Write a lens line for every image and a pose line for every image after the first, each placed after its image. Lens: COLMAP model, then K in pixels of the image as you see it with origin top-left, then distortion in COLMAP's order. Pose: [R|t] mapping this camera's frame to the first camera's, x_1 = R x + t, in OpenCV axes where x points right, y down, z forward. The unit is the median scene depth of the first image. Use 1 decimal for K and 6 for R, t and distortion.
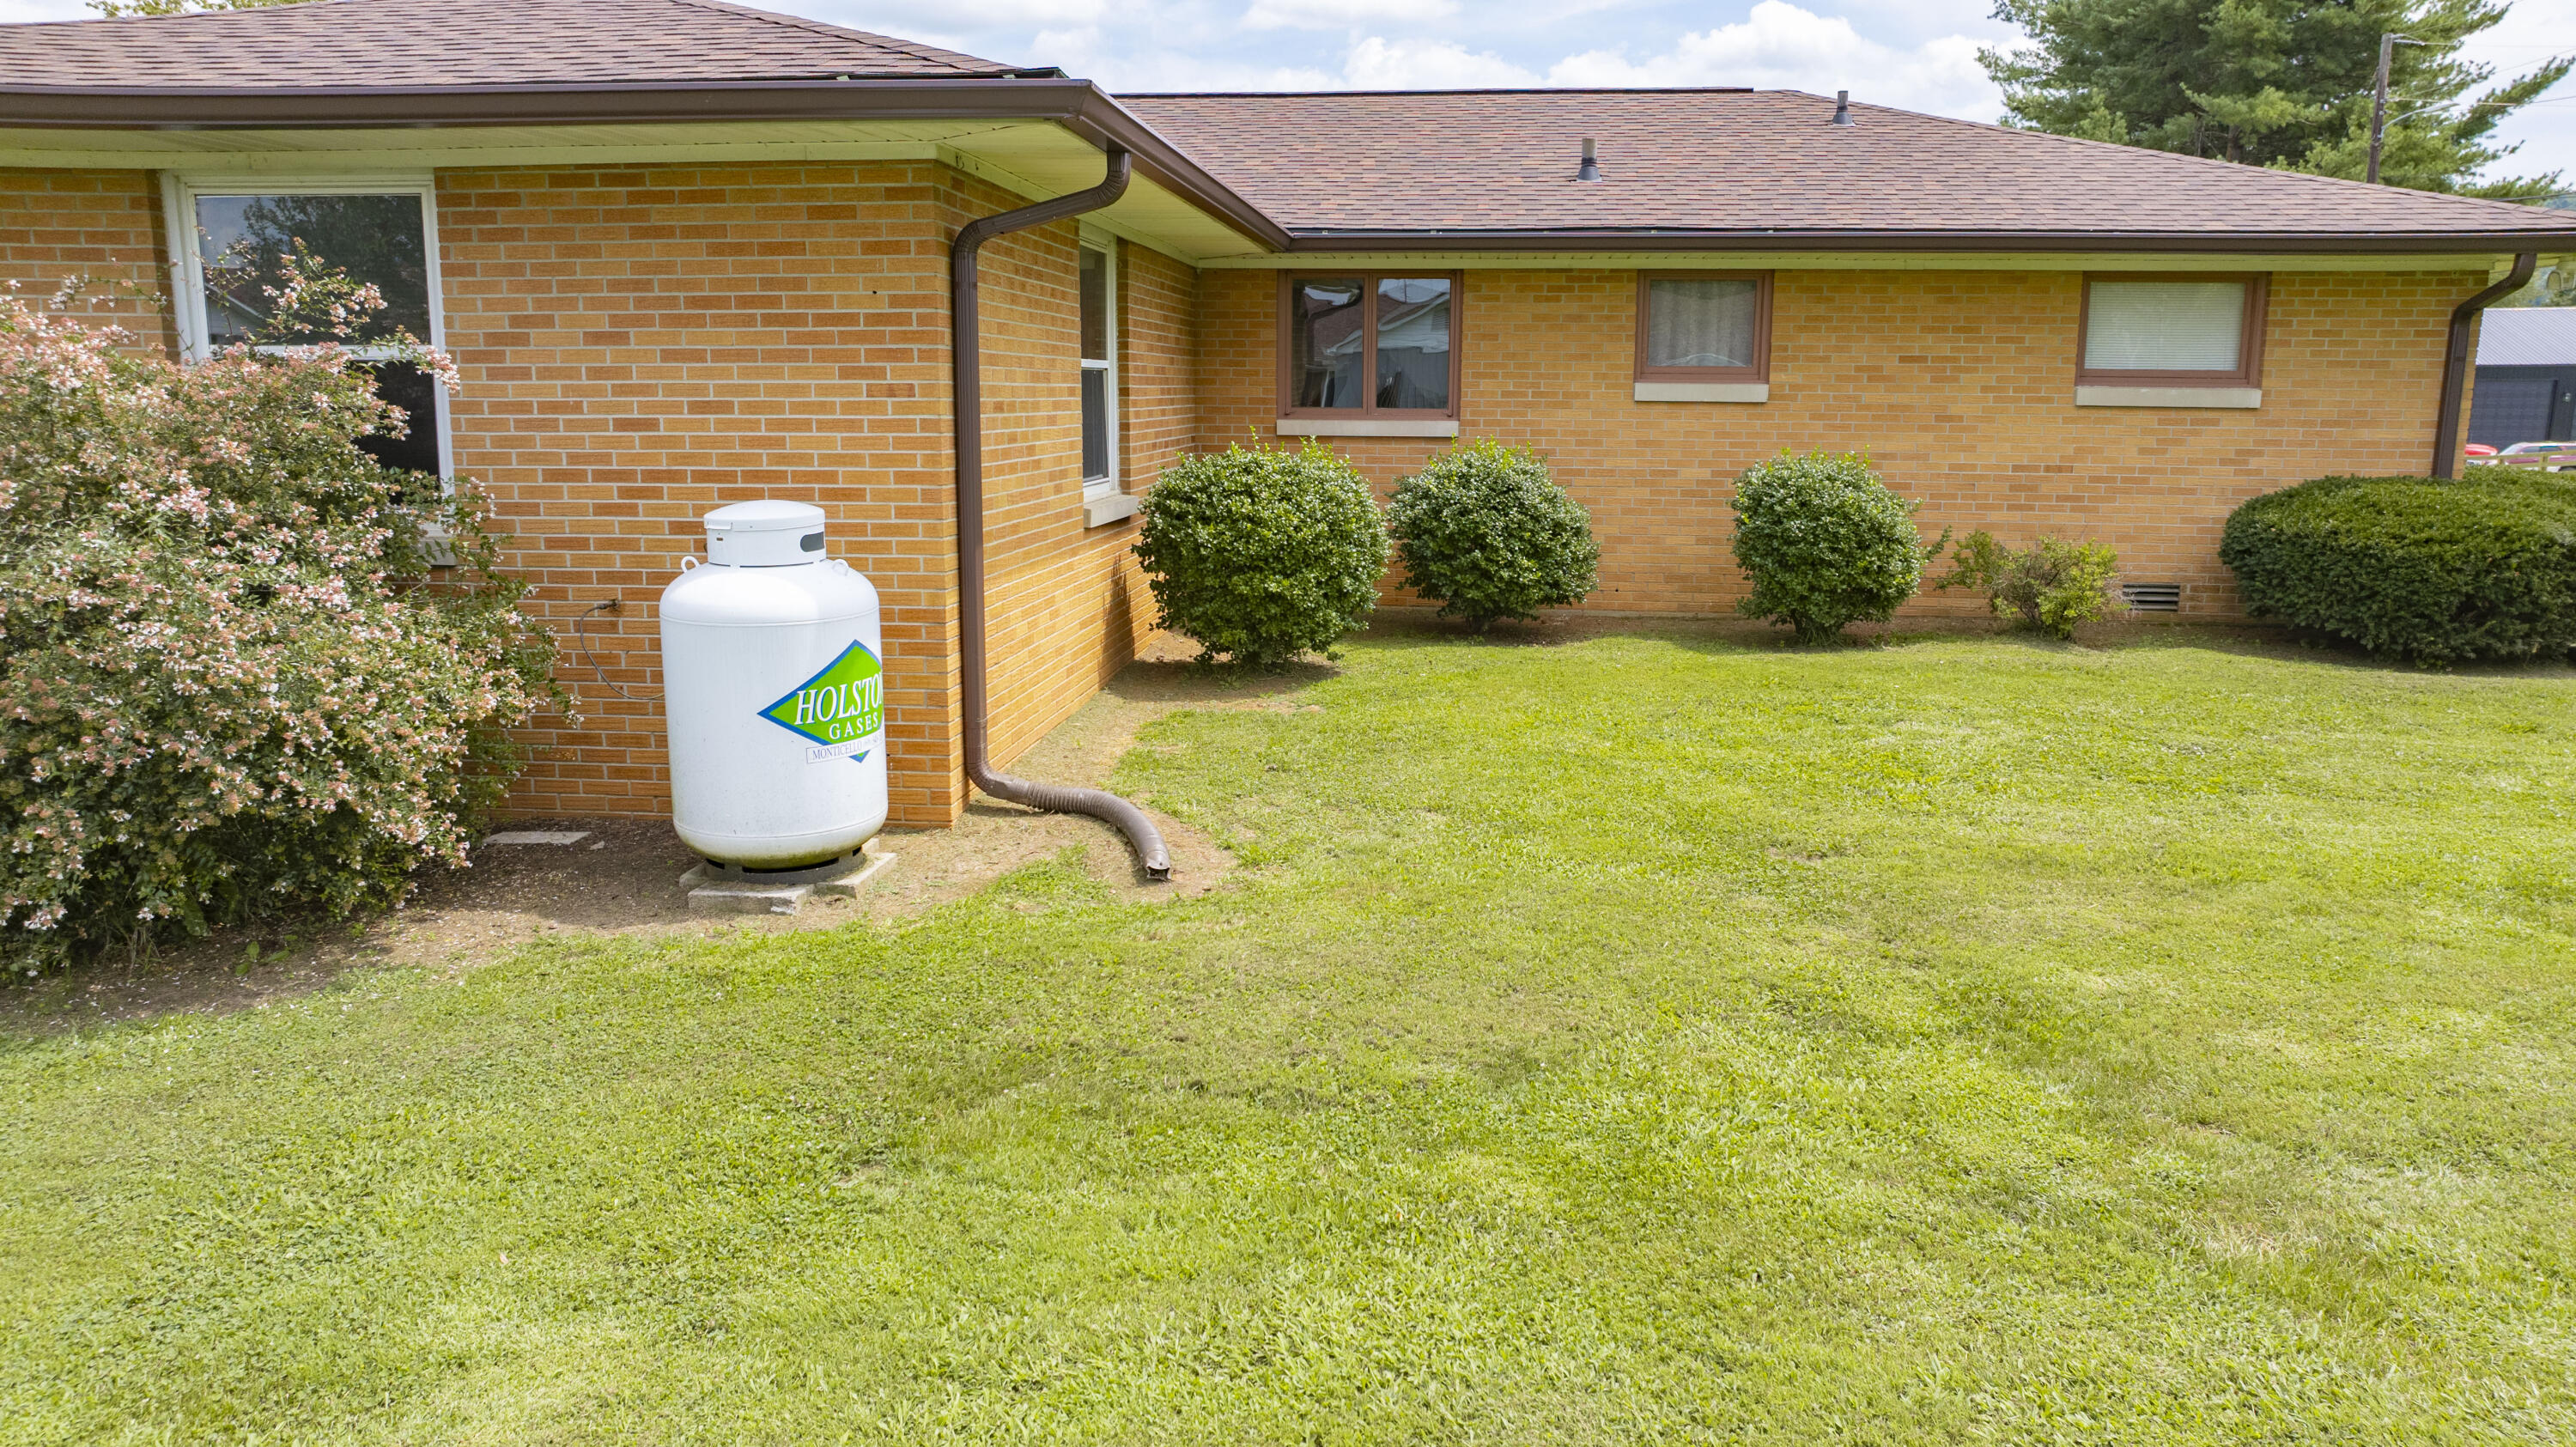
lens RADIAL K [[1807.1, 0, 1359.5], [0, 1807.1, 767.6], [0, 0, 1]] dist [-0.046696, 0.048010]
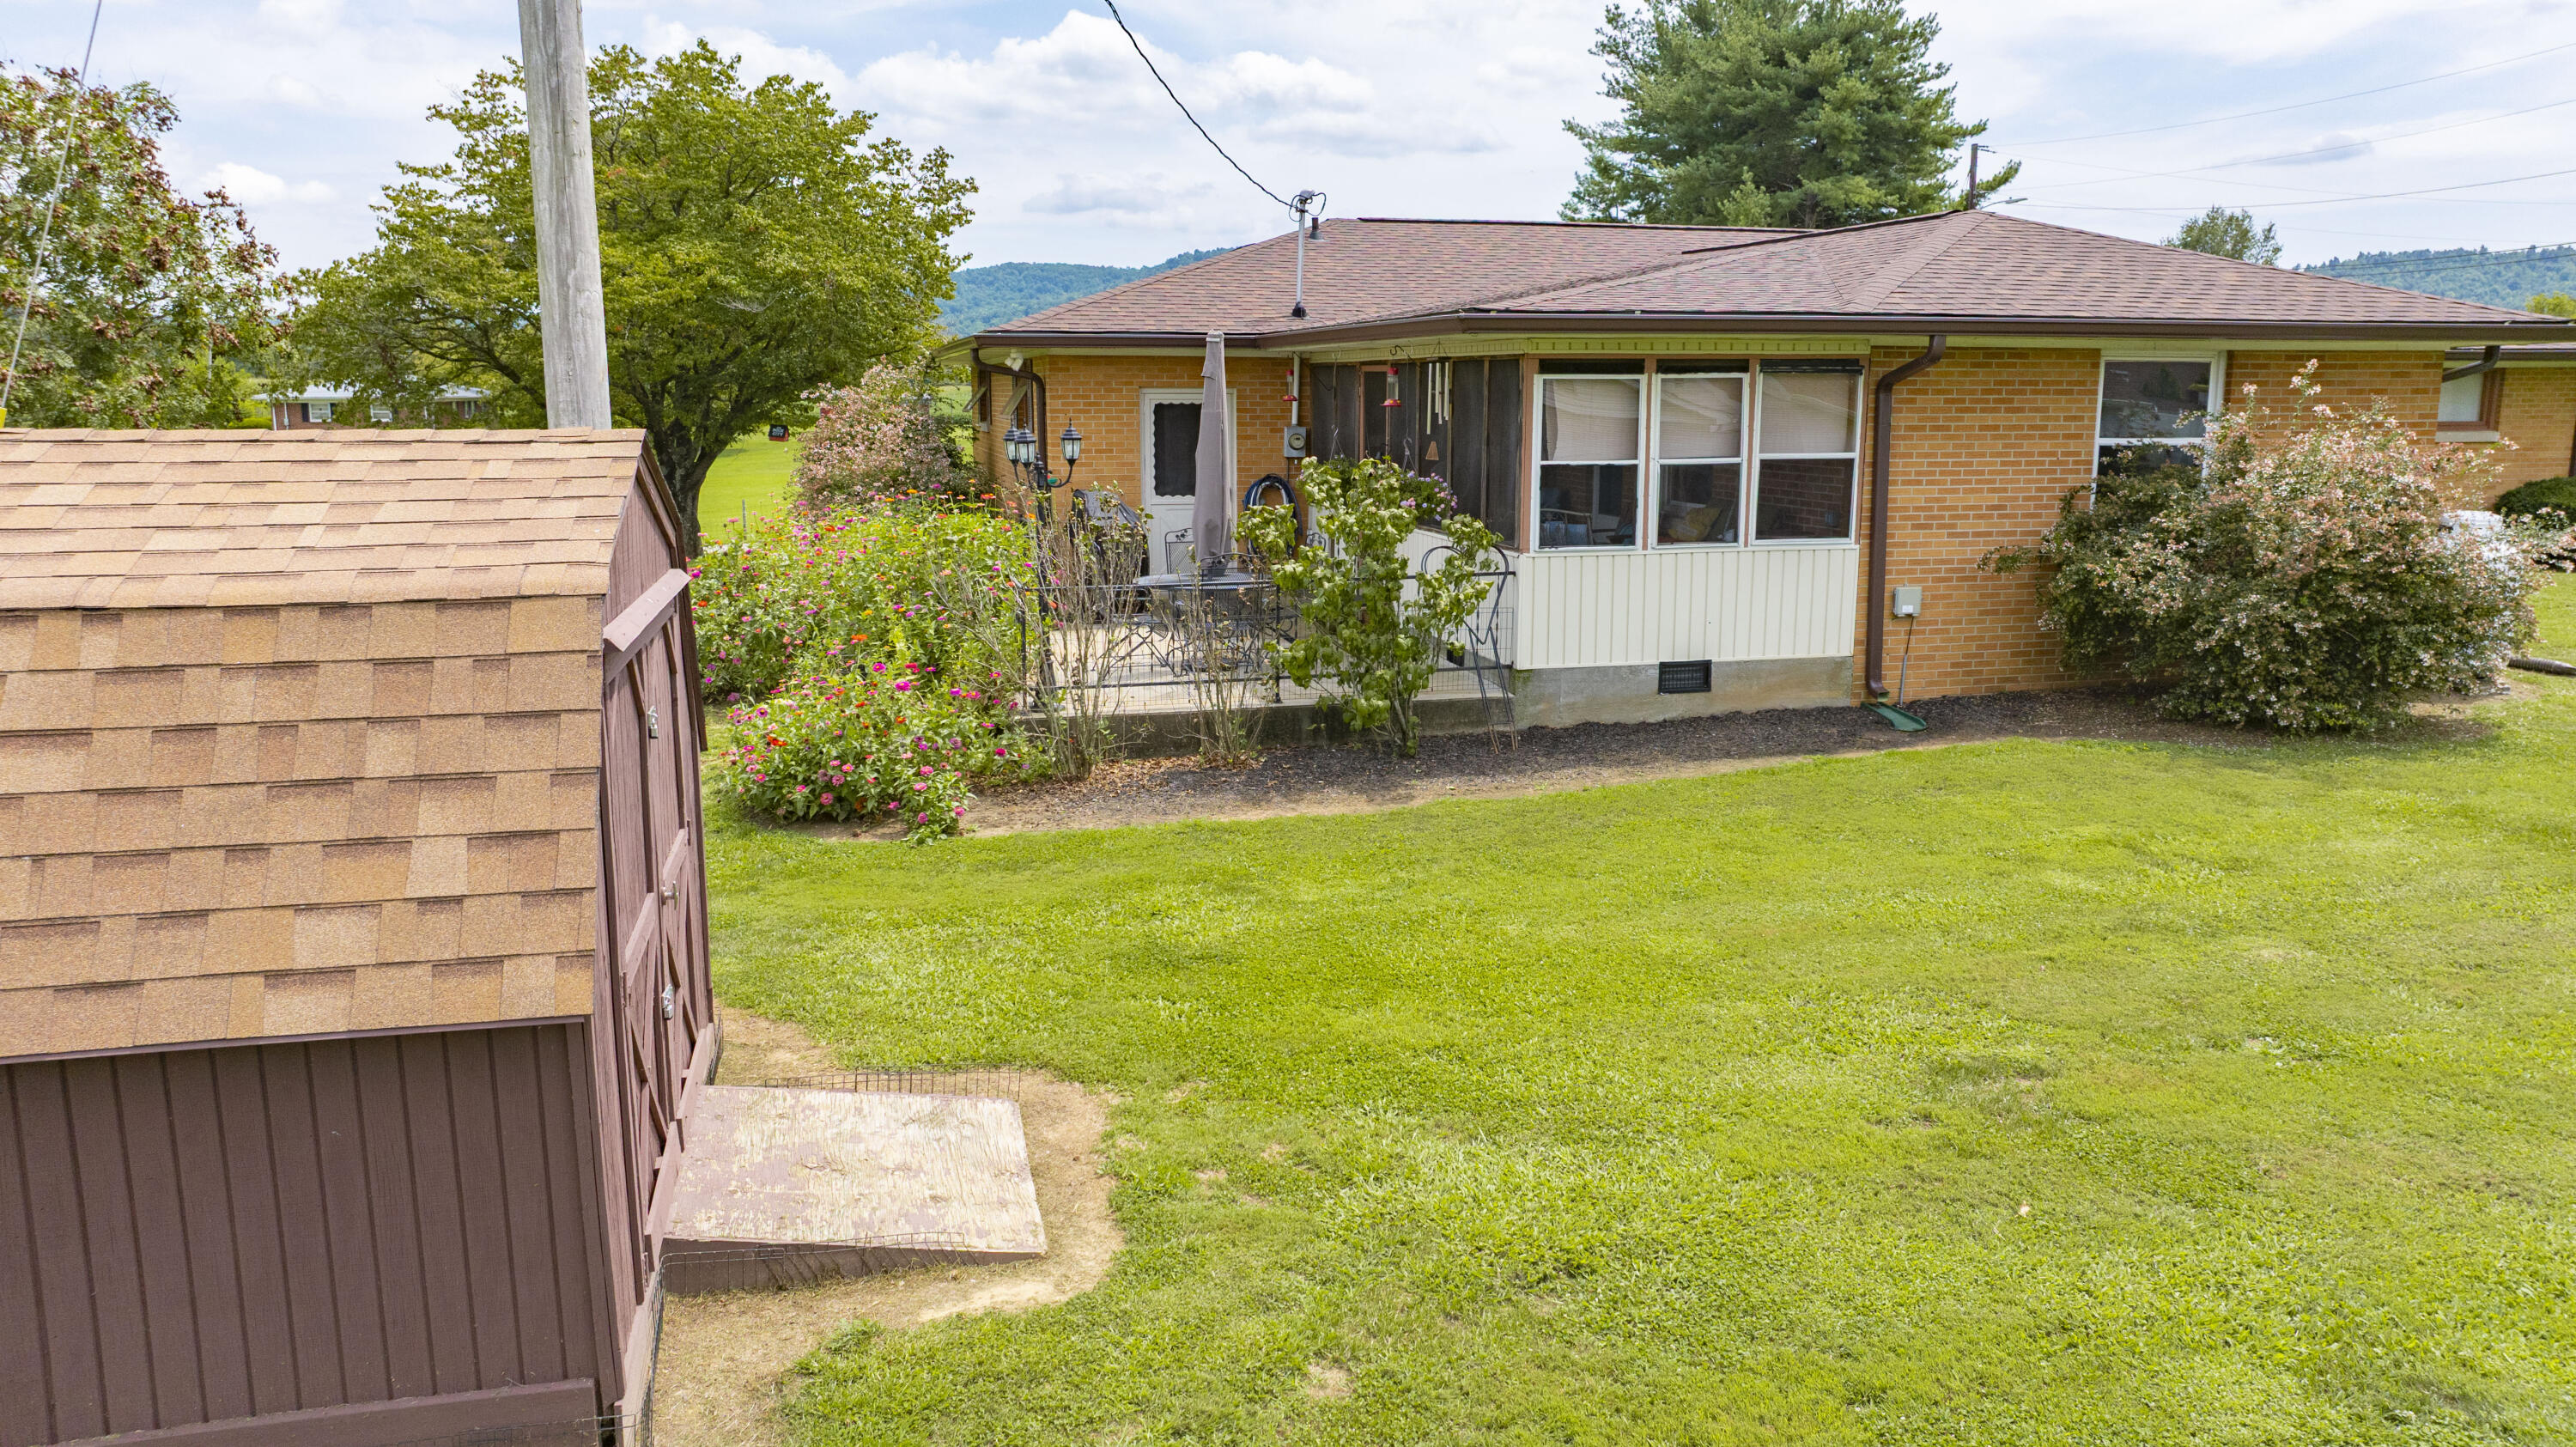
lens RADIAL K [[1807.1, 0, 1291.7], [0, 1807.1, 717.8], [0, 0, 1]] dist [-0.046696, 0.048010]
pose [[0.939899, -0.068498, 0.334511, -1.438491], [0.078169, 0.996819, -0.015516, 0.013557], [-0.332384, 0.040732, 0.942264, -0.332517]]
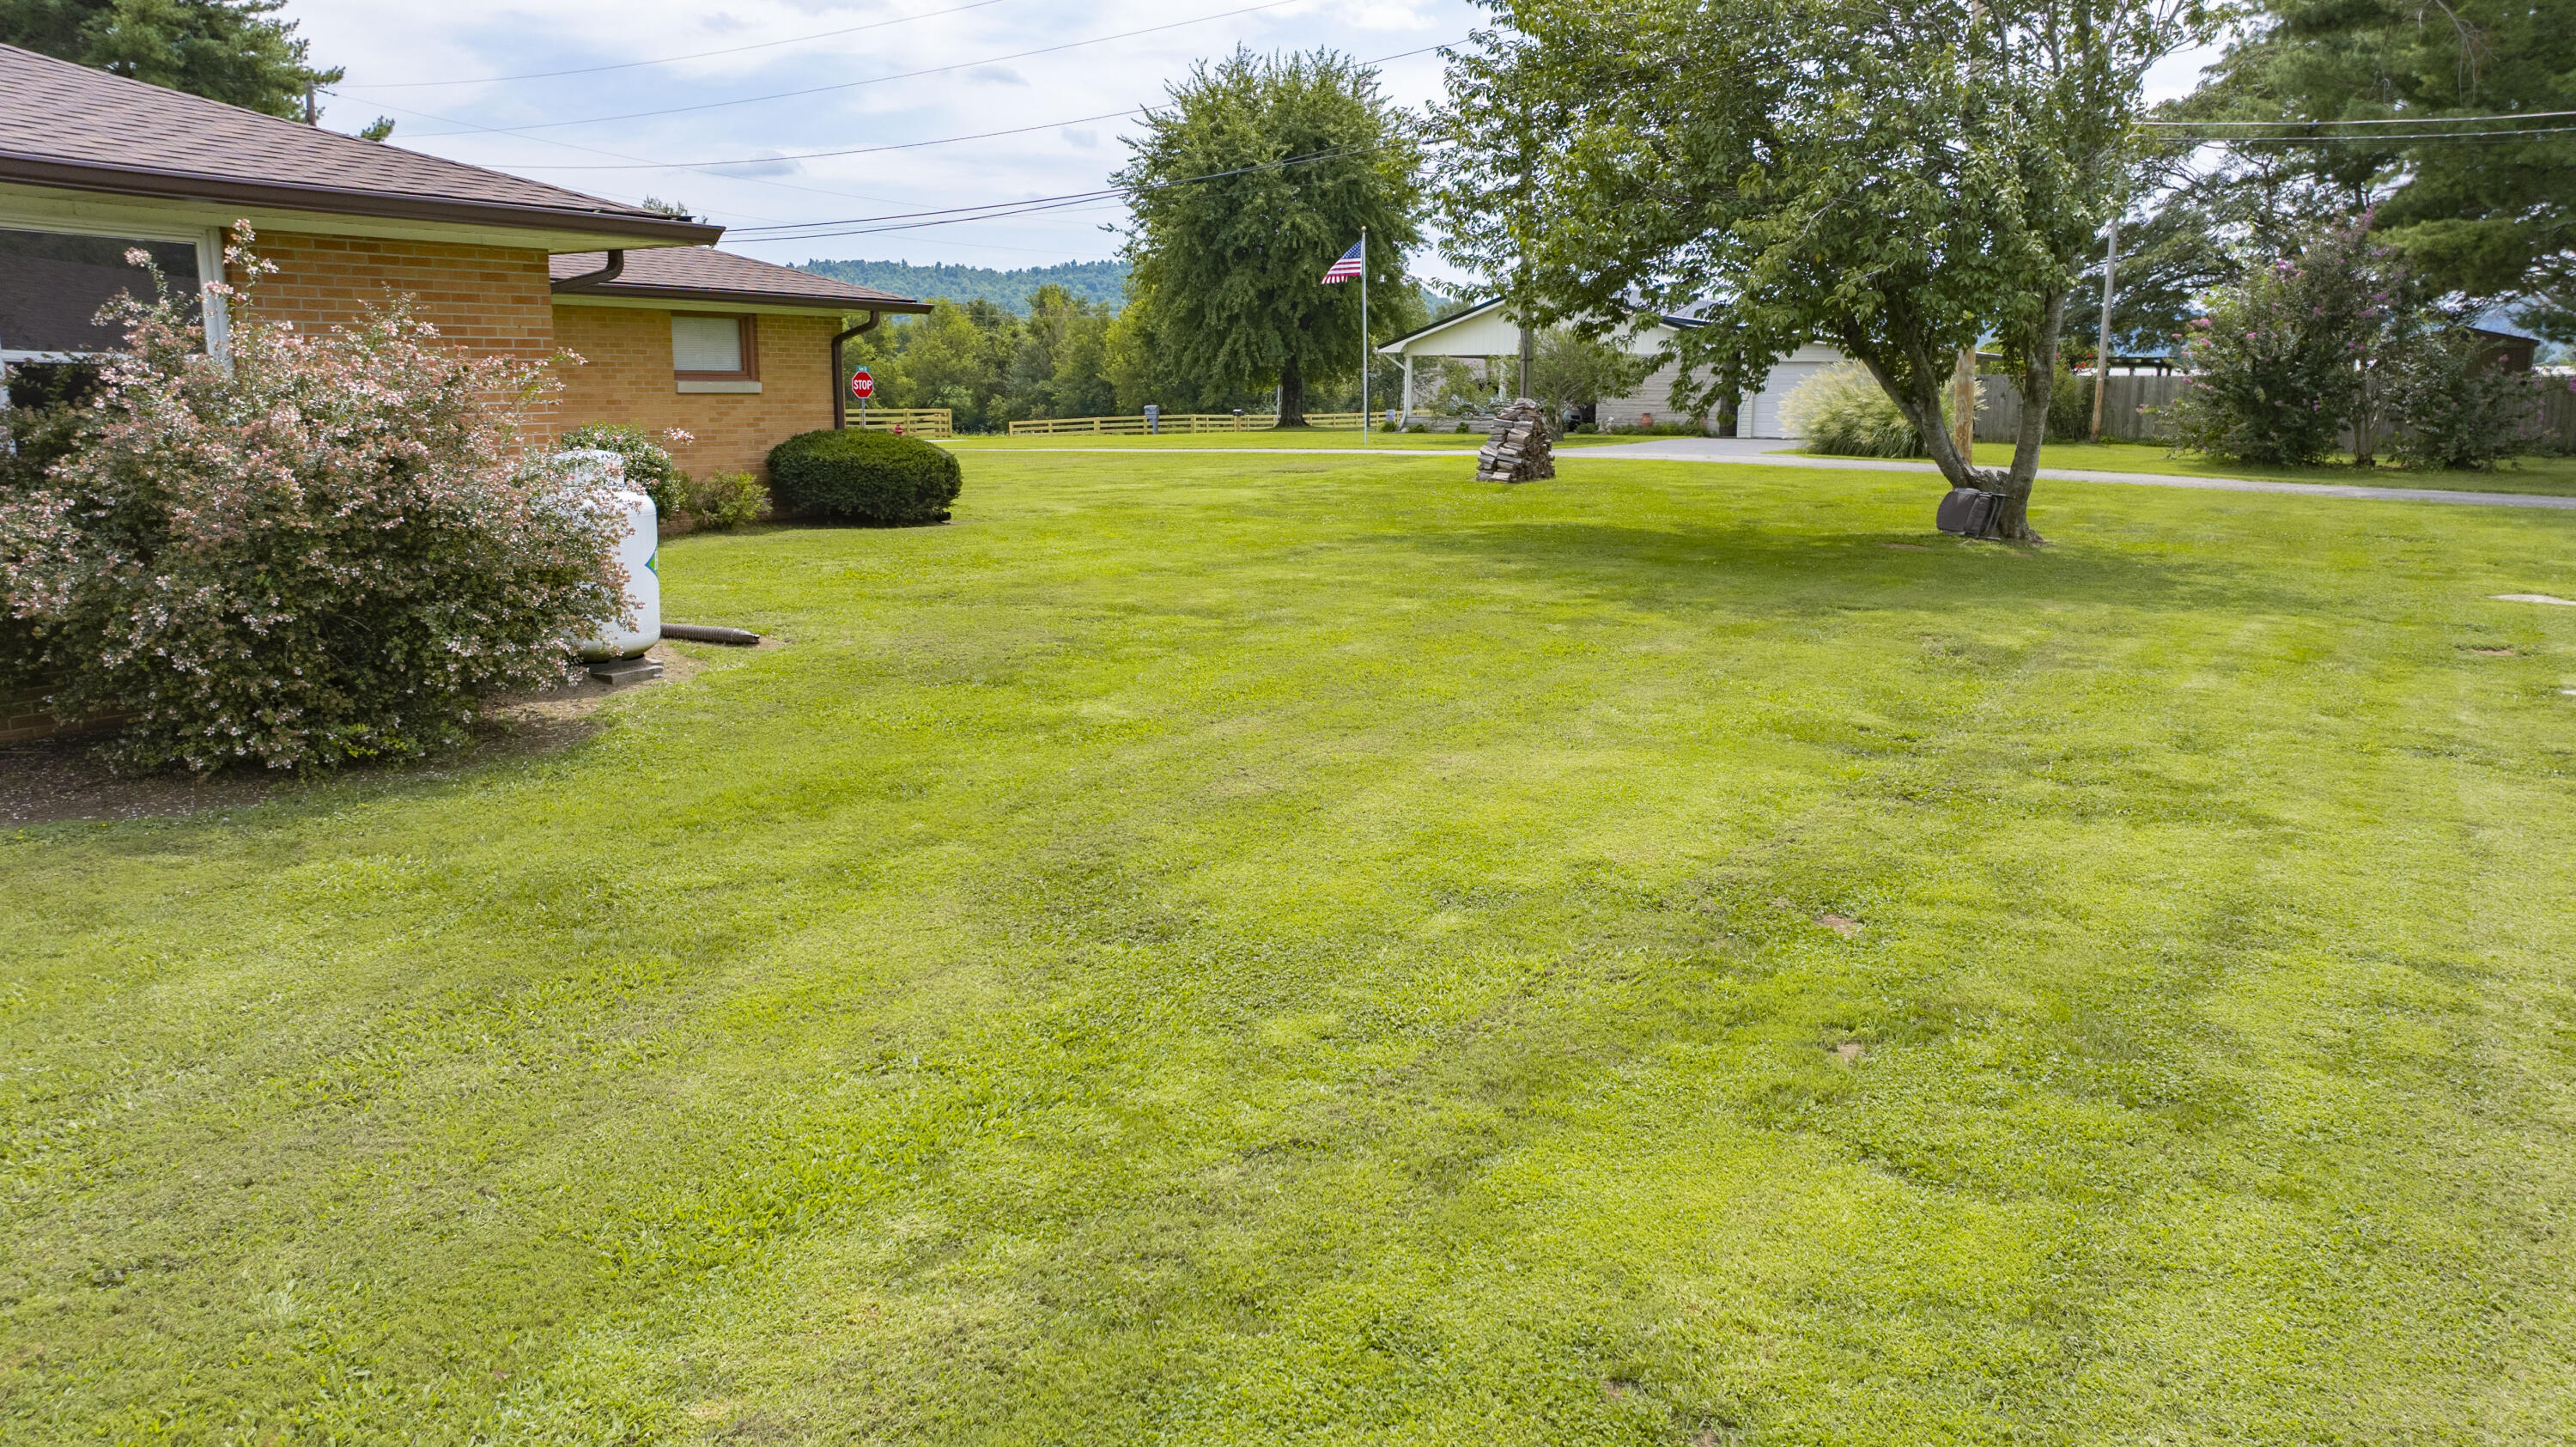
lens RADIAL K [[1807.1, 0, 1269.3], [0, 1807.1, 704.7], [0, 0, 1]] dist [-0.046696, 0.048010]
pose [[0.438809, -0.161443, 0.883959, -0.948332], [0.188068, 0.978441, 0.085339, 0.038703], [-0.878679, 0.128797, 0.459711, -0.194703]]
